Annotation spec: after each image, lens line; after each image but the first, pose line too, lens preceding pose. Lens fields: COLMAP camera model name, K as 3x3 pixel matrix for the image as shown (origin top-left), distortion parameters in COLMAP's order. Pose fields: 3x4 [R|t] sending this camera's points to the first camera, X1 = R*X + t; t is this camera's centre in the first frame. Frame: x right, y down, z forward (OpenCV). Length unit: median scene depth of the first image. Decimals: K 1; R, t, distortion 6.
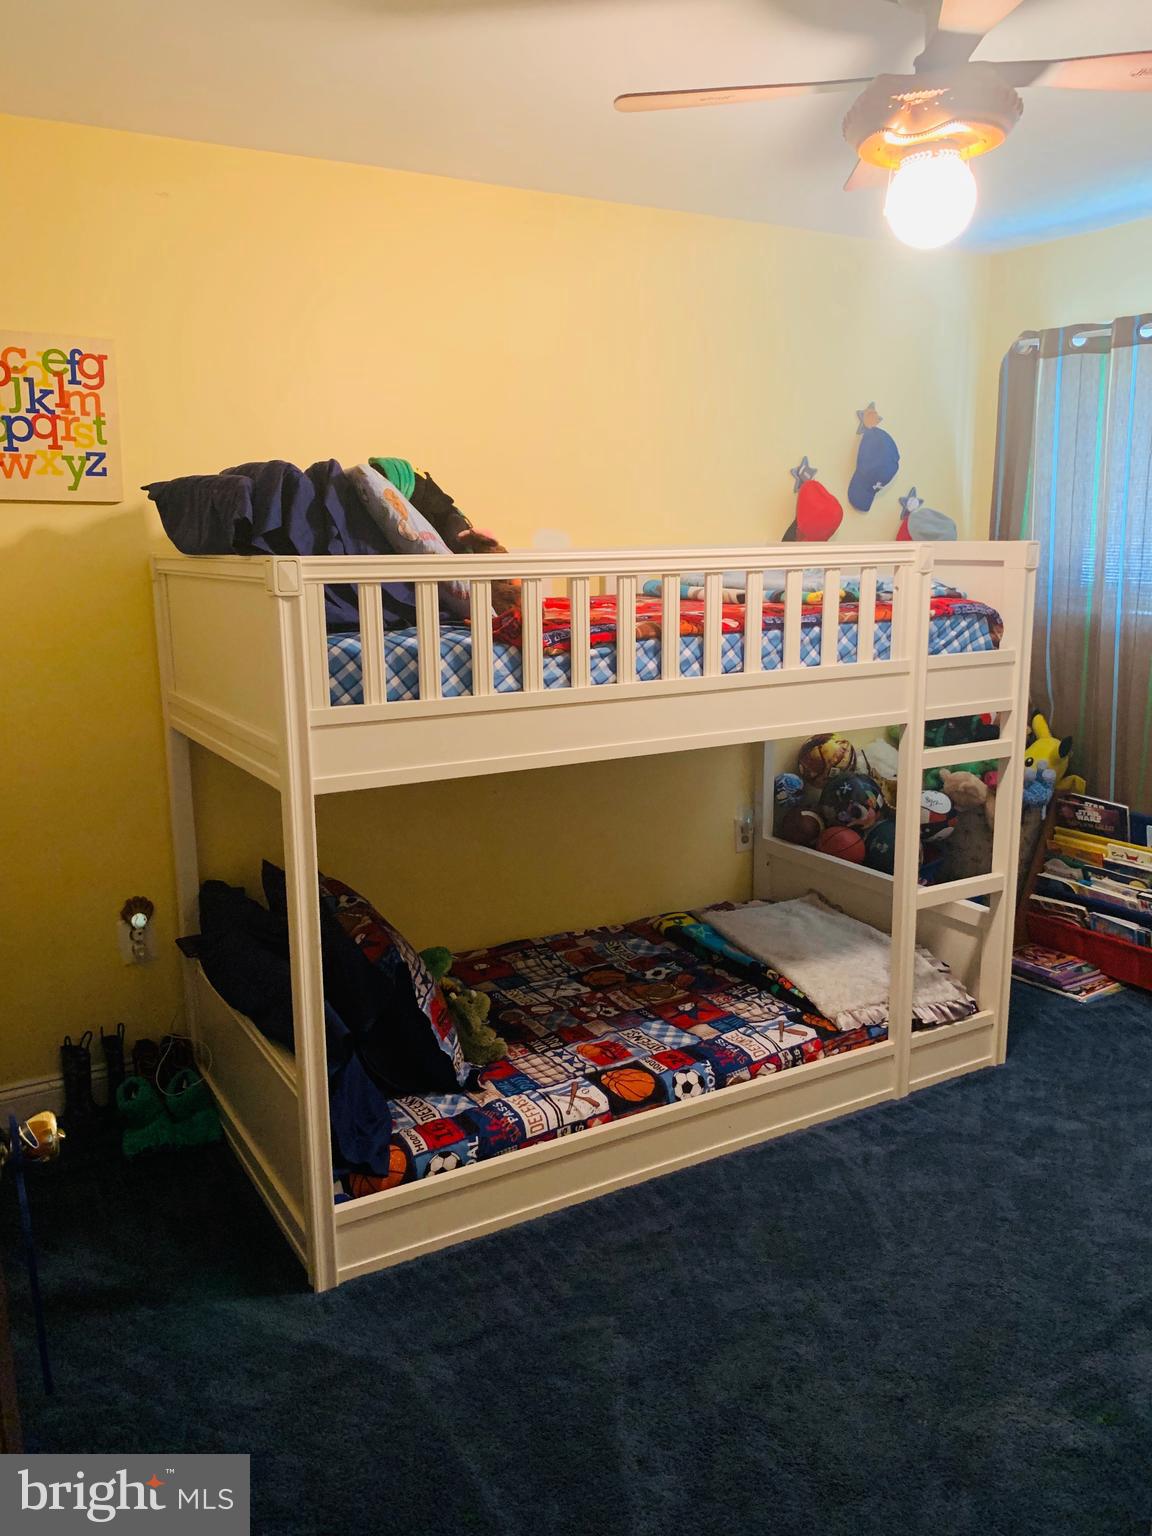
lens RADIAL K [[1174.5, 0, 584.6], [0, 1174.5, 769.3], [0, 0, 1]] dist [0.007337, -0.020535]
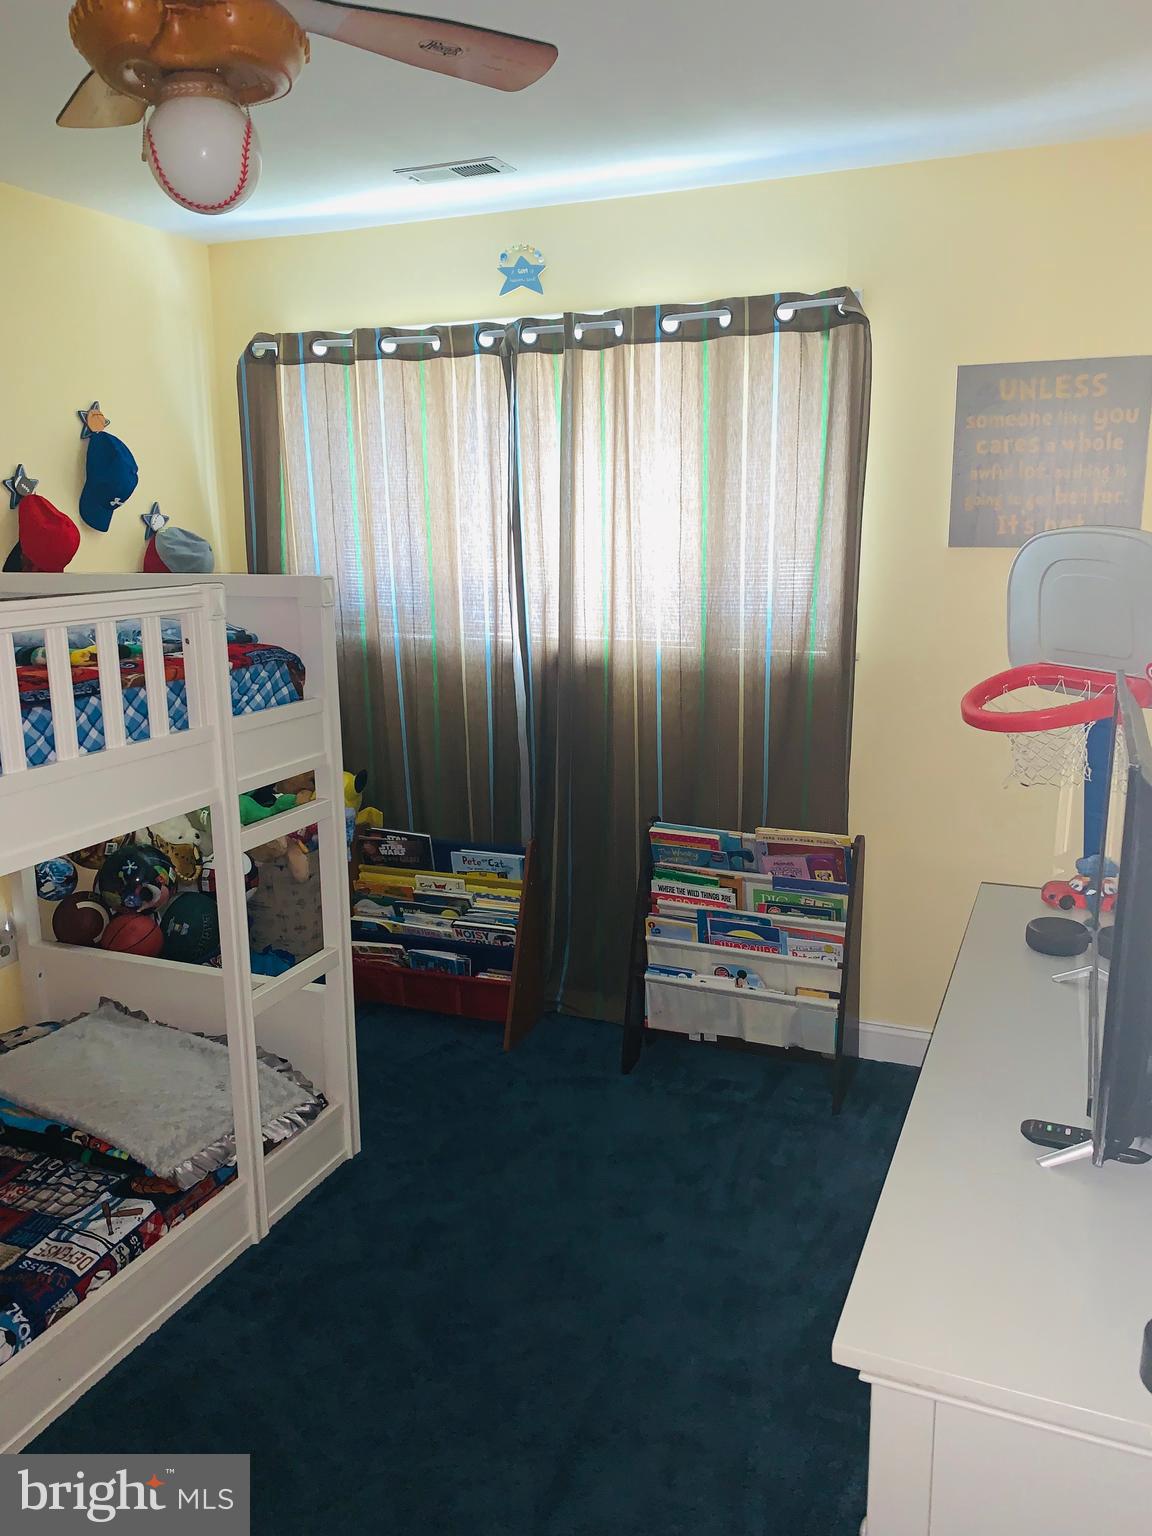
lens RADIAL K [[1174.5, 0, 569.7], [0, 1174.5, 752.8], [0, 0, 1]] dist [0.007337, -0.020535]
pose [[0.803422, -0.117365, 0.583728, -0.002976], [0.122618, 0.991980, 0.030682, -0.059399], [-0.582647, 0.046925, 0.811370, 0.165256]]
